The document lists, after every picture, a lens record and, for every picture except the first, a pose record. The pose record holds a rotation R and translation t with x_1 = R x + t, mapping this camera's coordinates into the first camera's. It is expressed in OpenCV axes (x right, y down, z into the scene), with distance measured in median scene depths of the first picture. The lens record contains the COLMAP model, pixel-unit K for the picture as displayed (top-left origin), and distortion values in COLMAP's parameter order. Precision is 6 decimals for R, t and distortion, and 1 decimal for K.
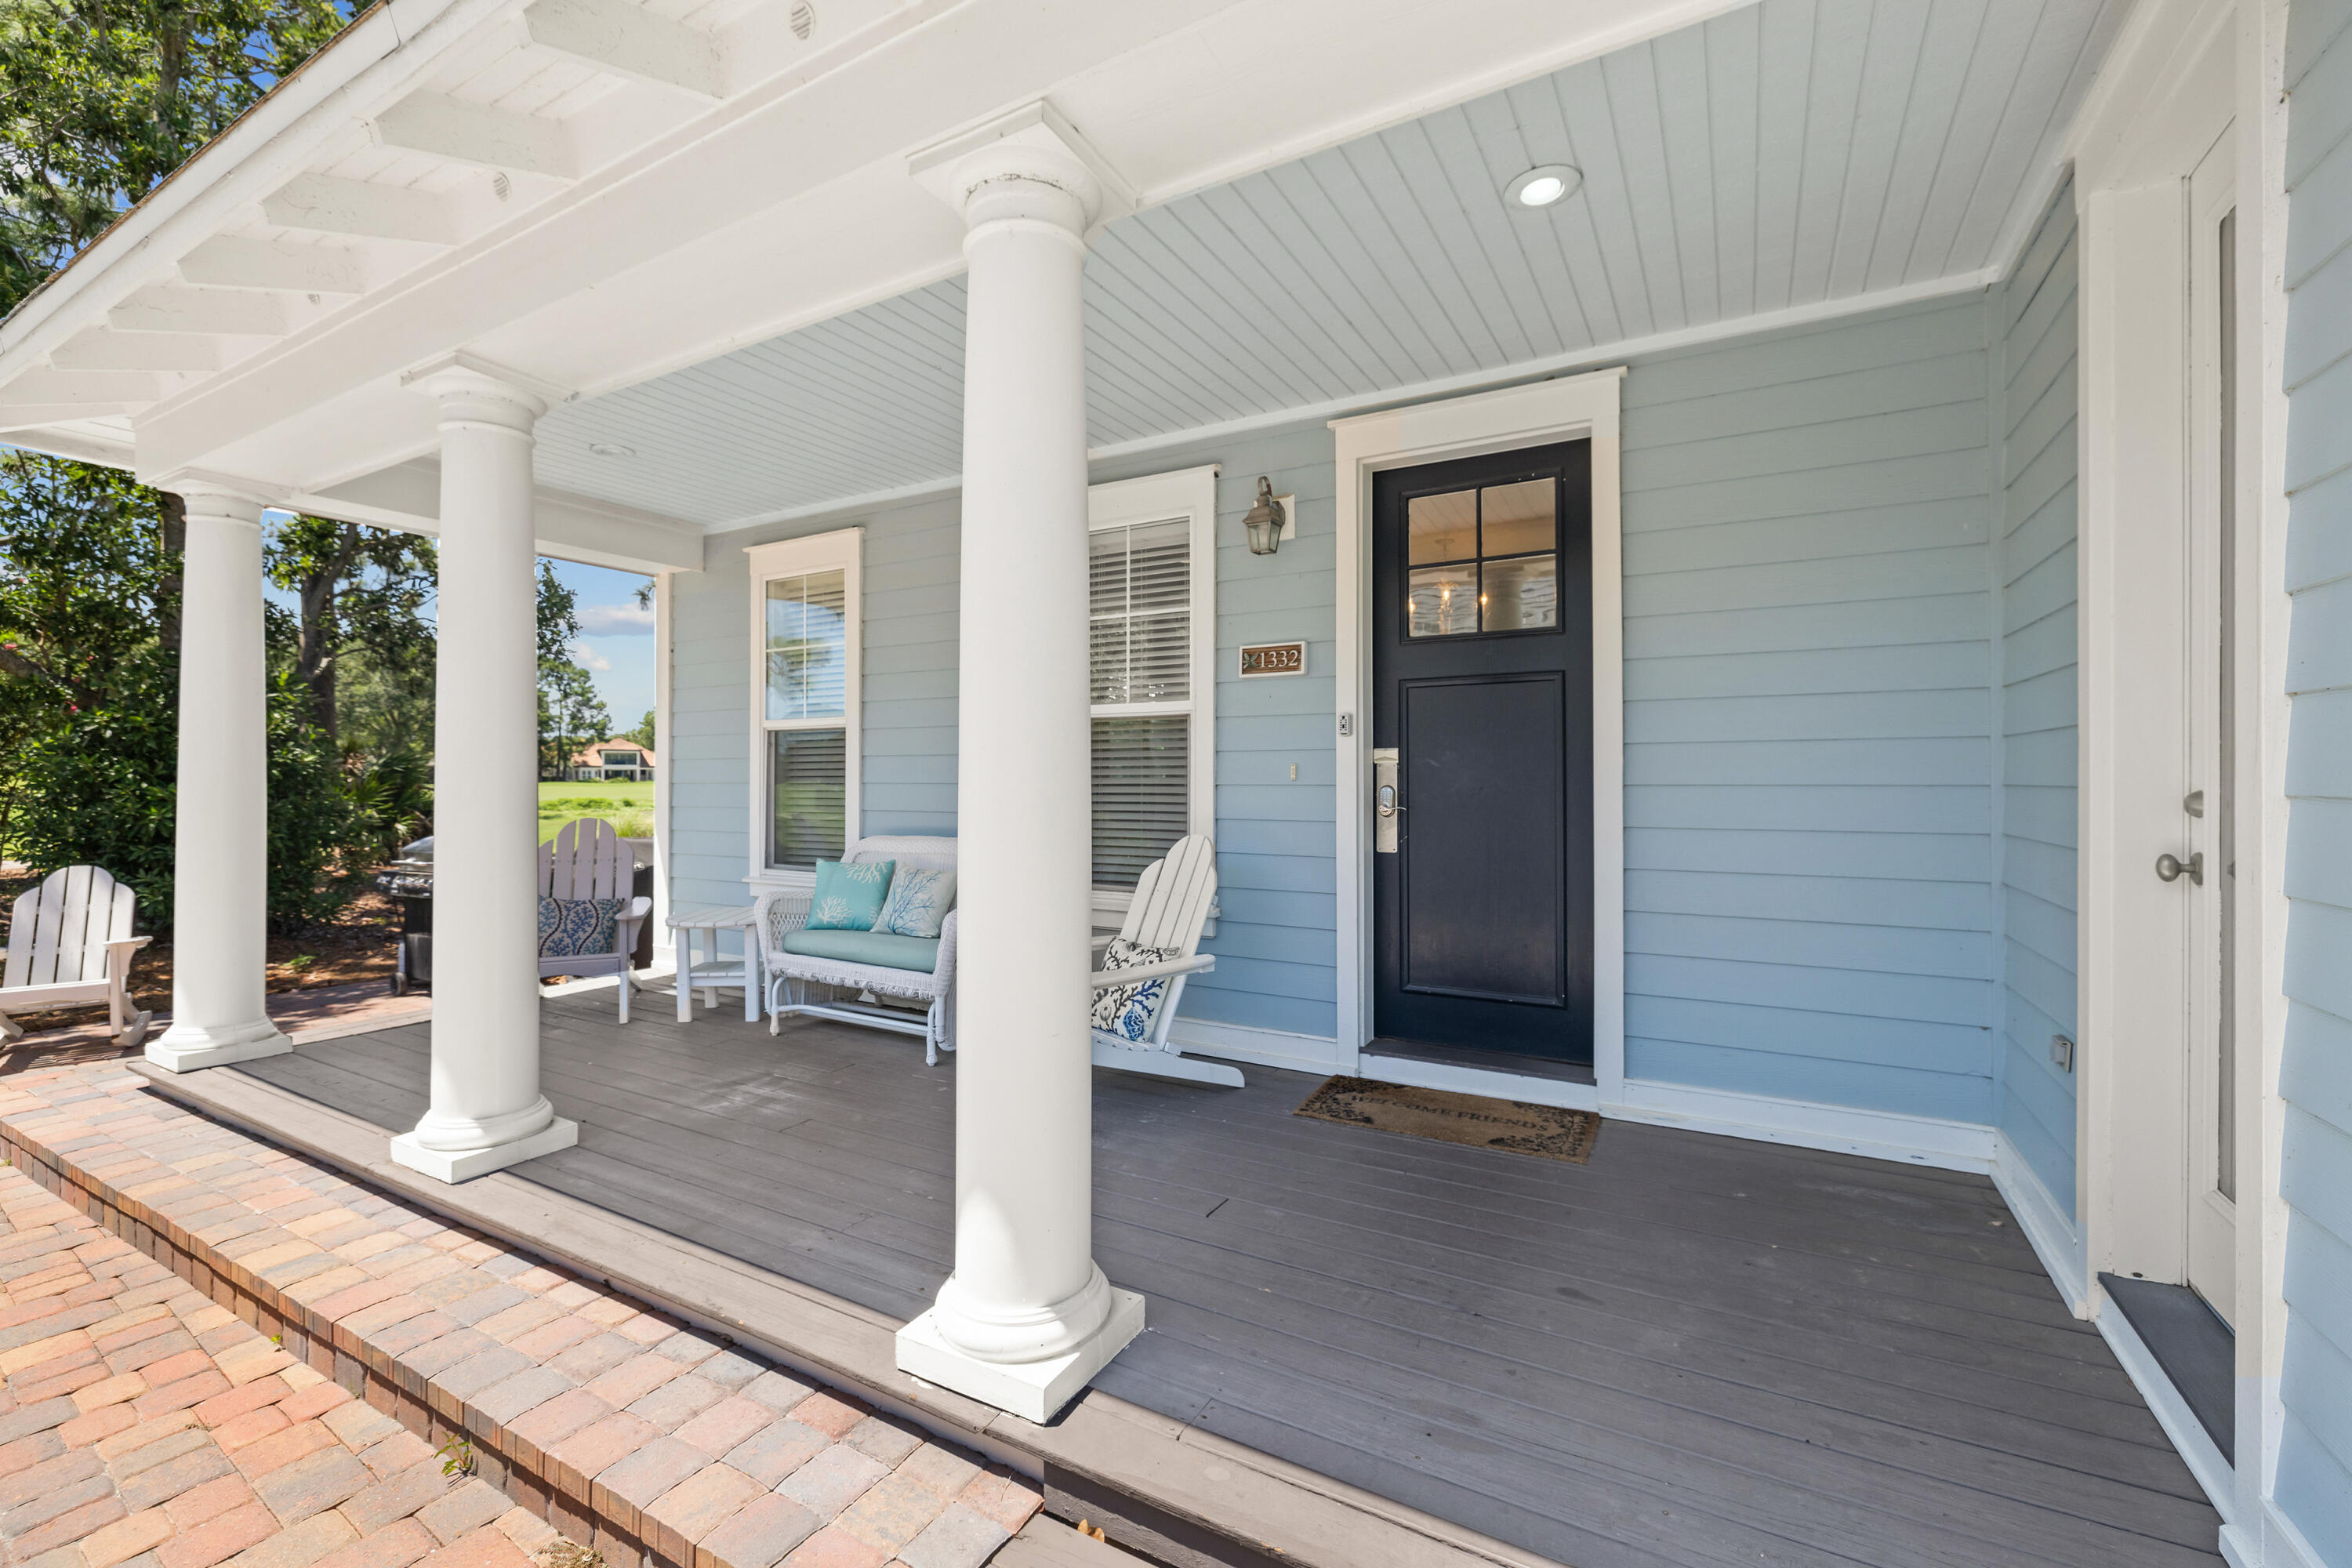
lens RADIAL K [[996.0, 0, 1177.6], [0, 996.0, 773.2], [0, 0, 1]] dist [-0.000556, 0.000703]
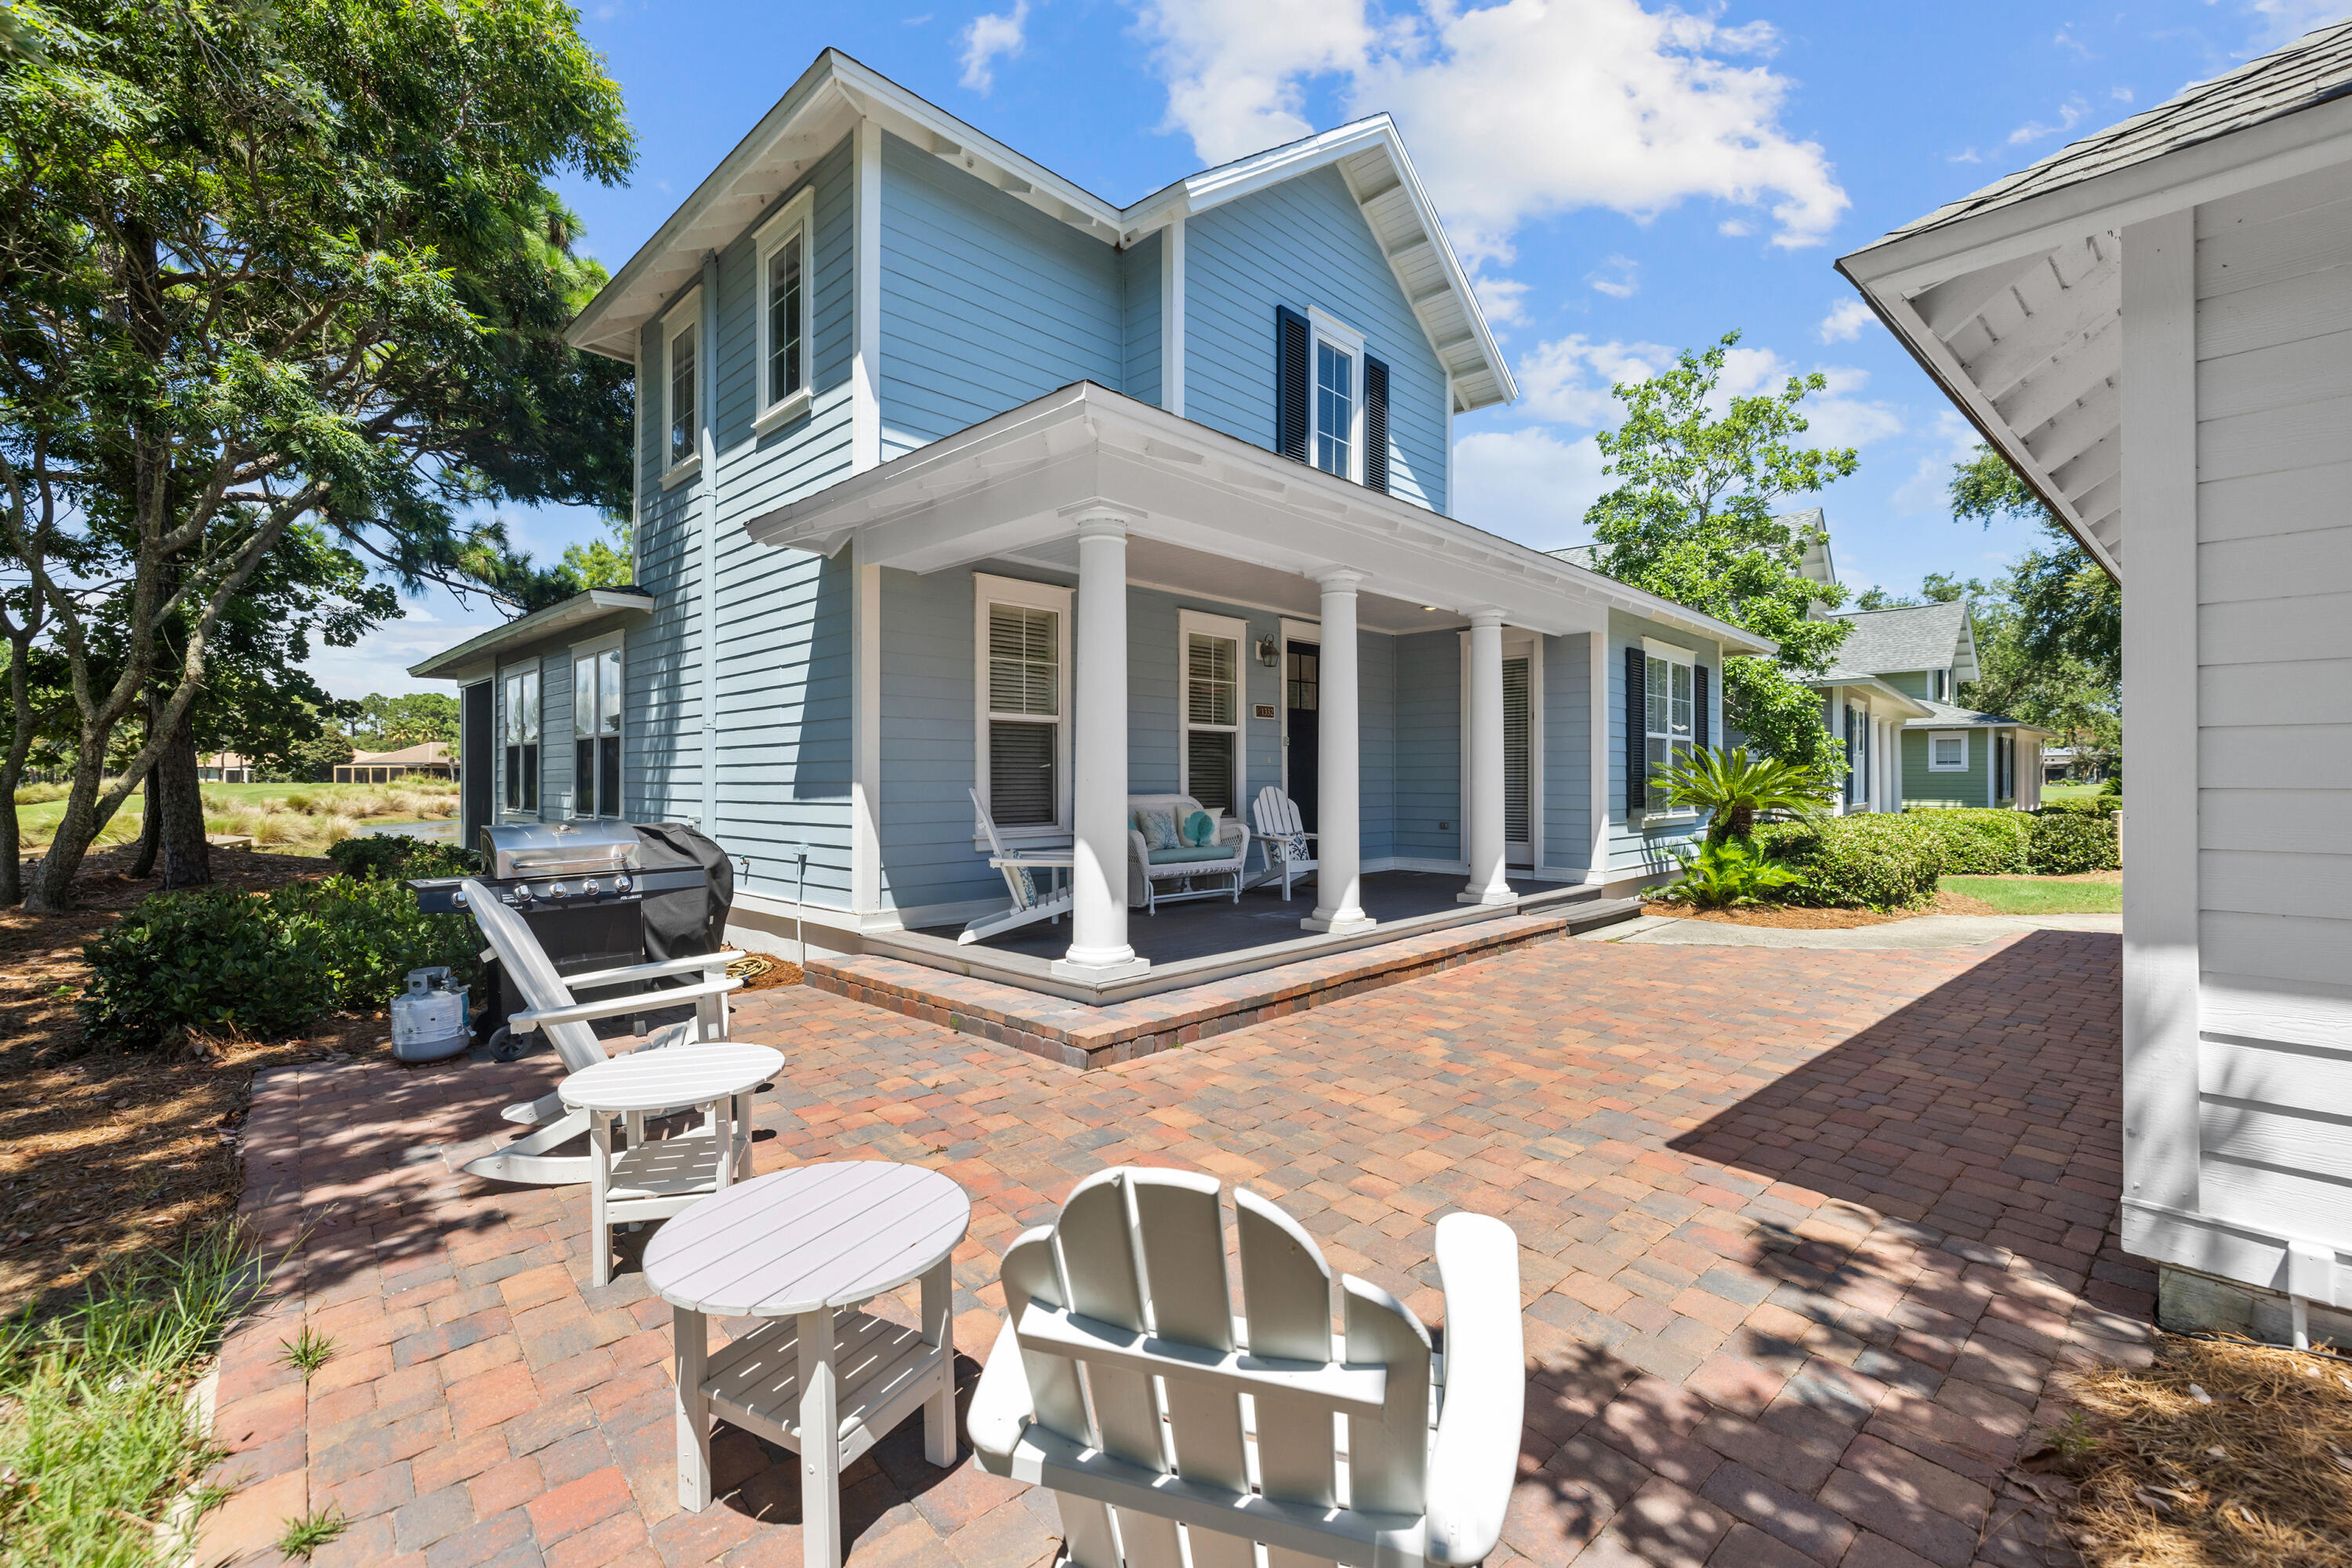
lens RADIAL K [[996.0, 0, 1175.1], [0, 996.0, 784.1], [0, 0, 1]] dist [-0.000556, 0.000703]
pose [[0.242000, -0.003161, 0.970271, -2.031115], [-0.003786, 0.999984, 0.004202, 0.041978], [-0.970269, -0.004691, 0.241984, 0.584327]]
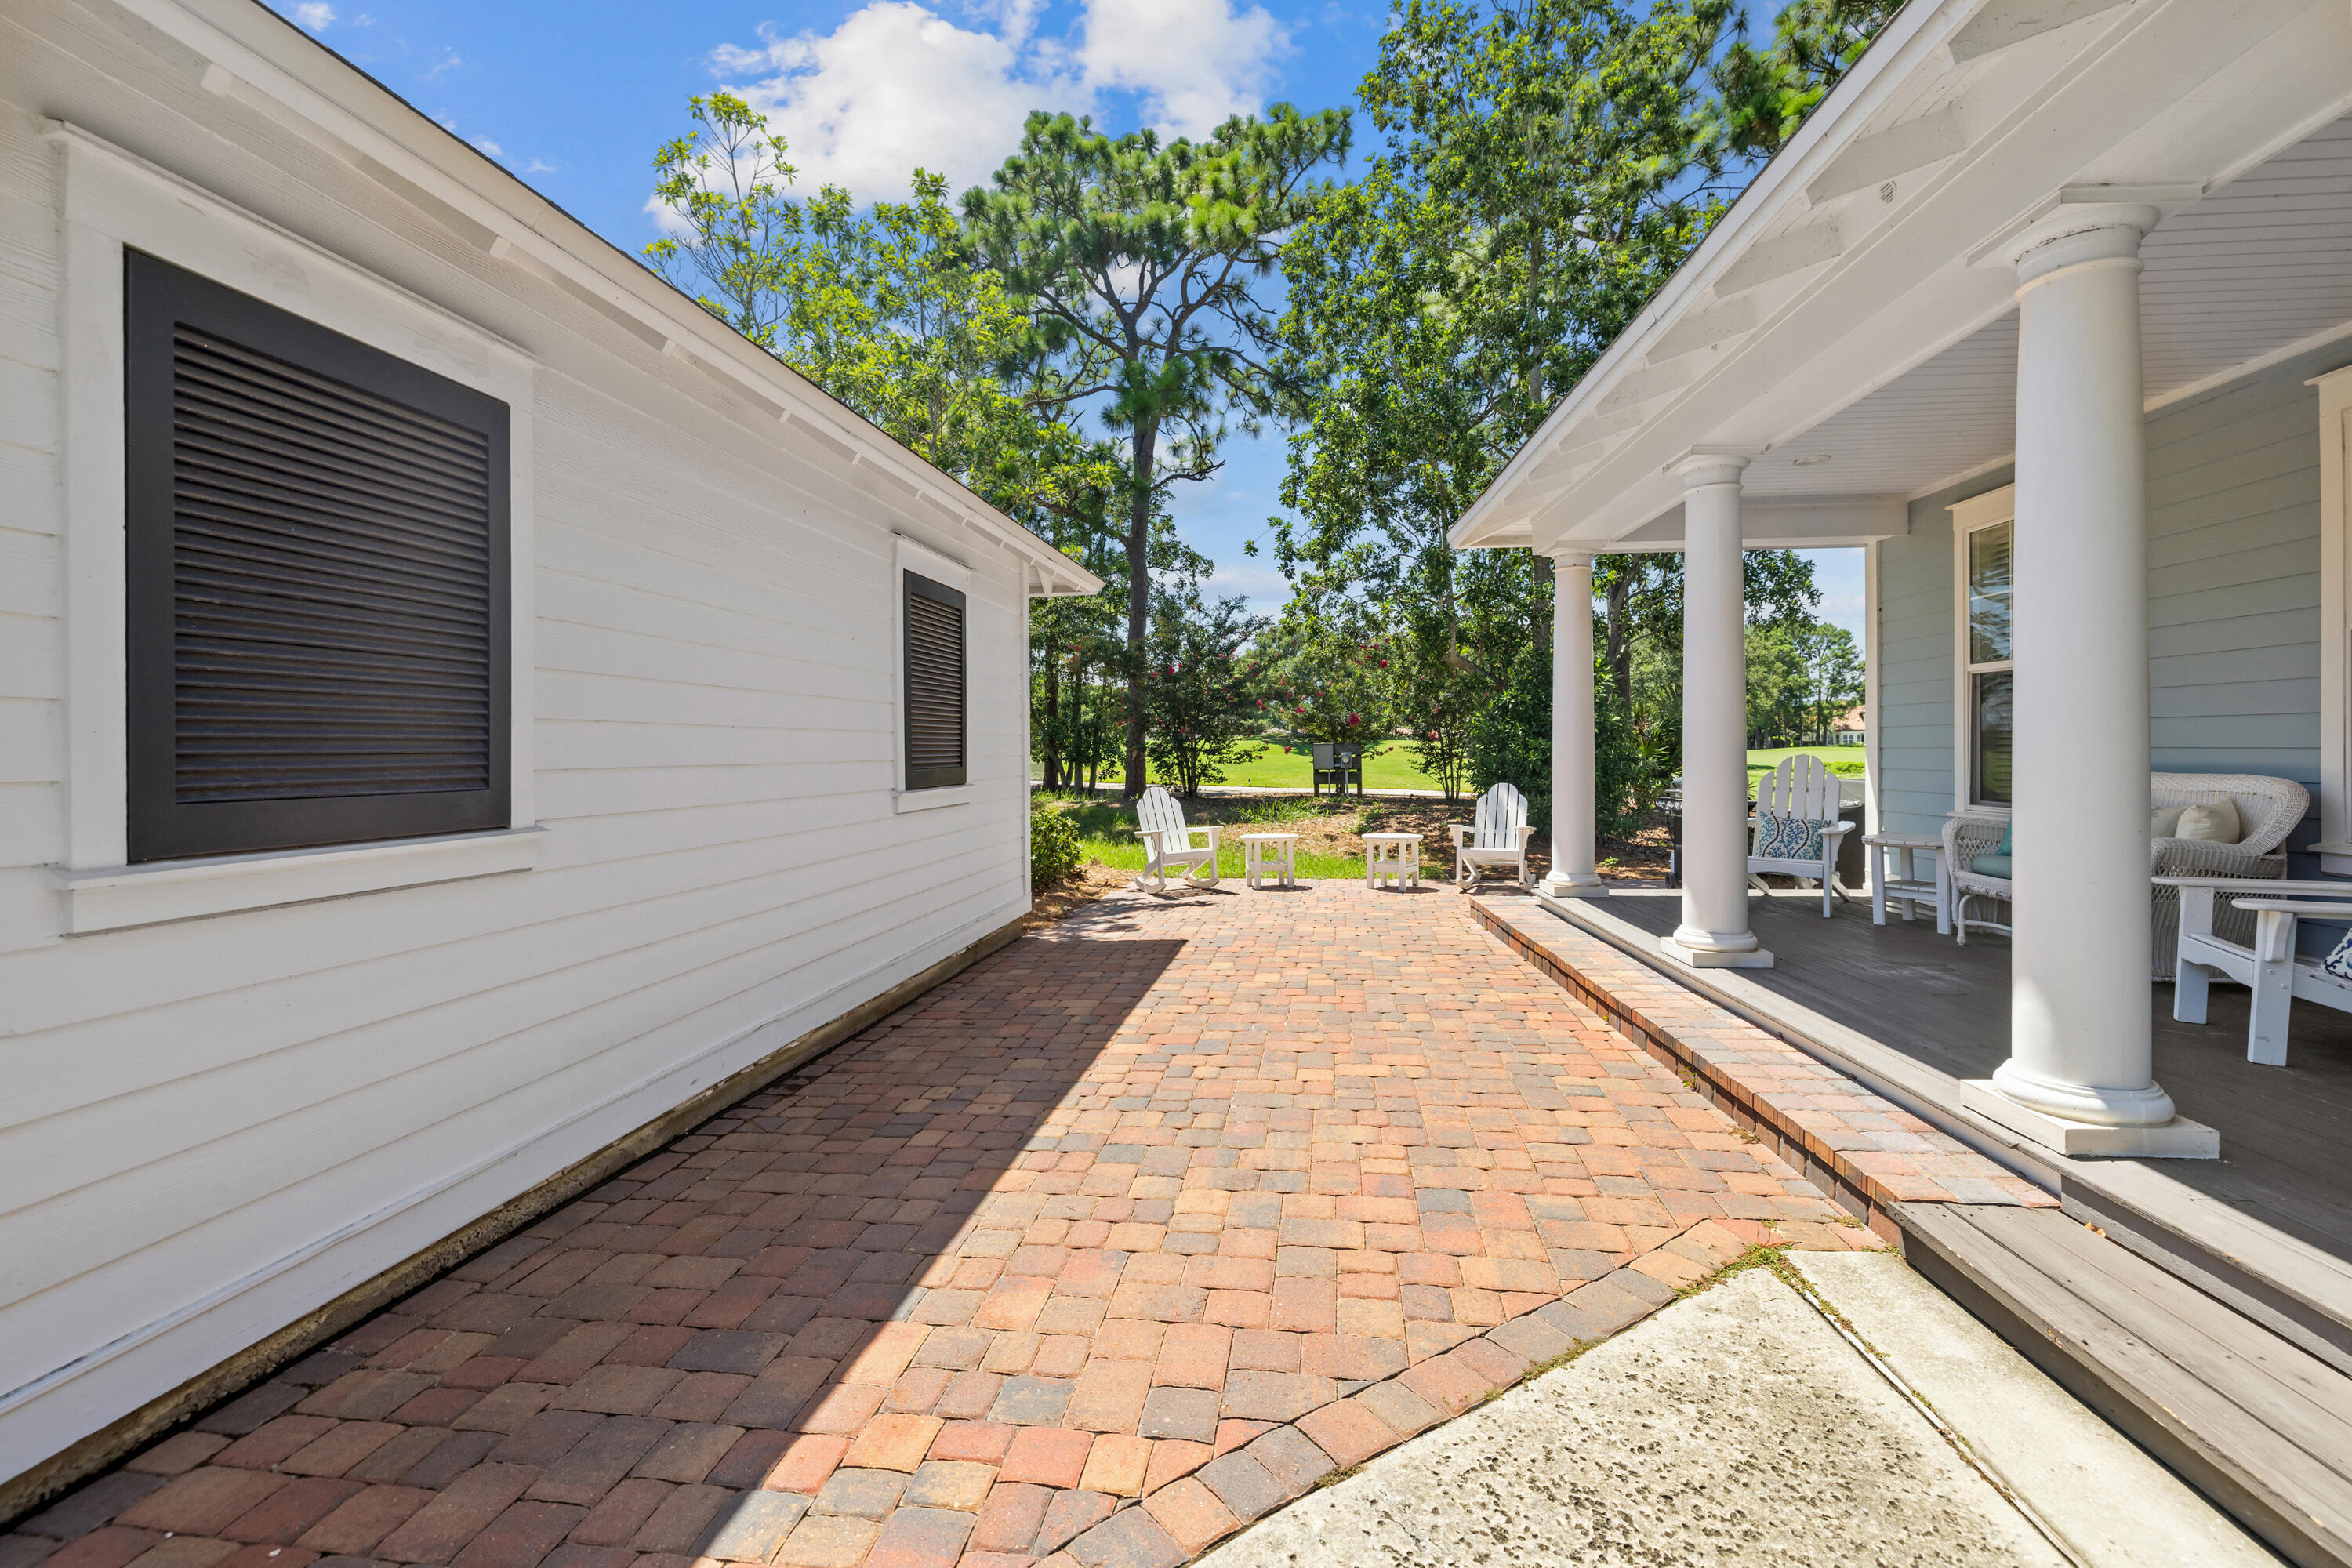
lens RADIAL K [[996.0, 0, 1176.6], [0, 996.0, 753.0], [0, 0, 1]] dist [-0.000556, 0.000703]
pose [[0.426958, 0.002748, -0.904267, 0.238262], [0.010458, 0.999913, 0.007977, 0.030387], [0.904211, -0.012863, 0.426893, -0.282003]]
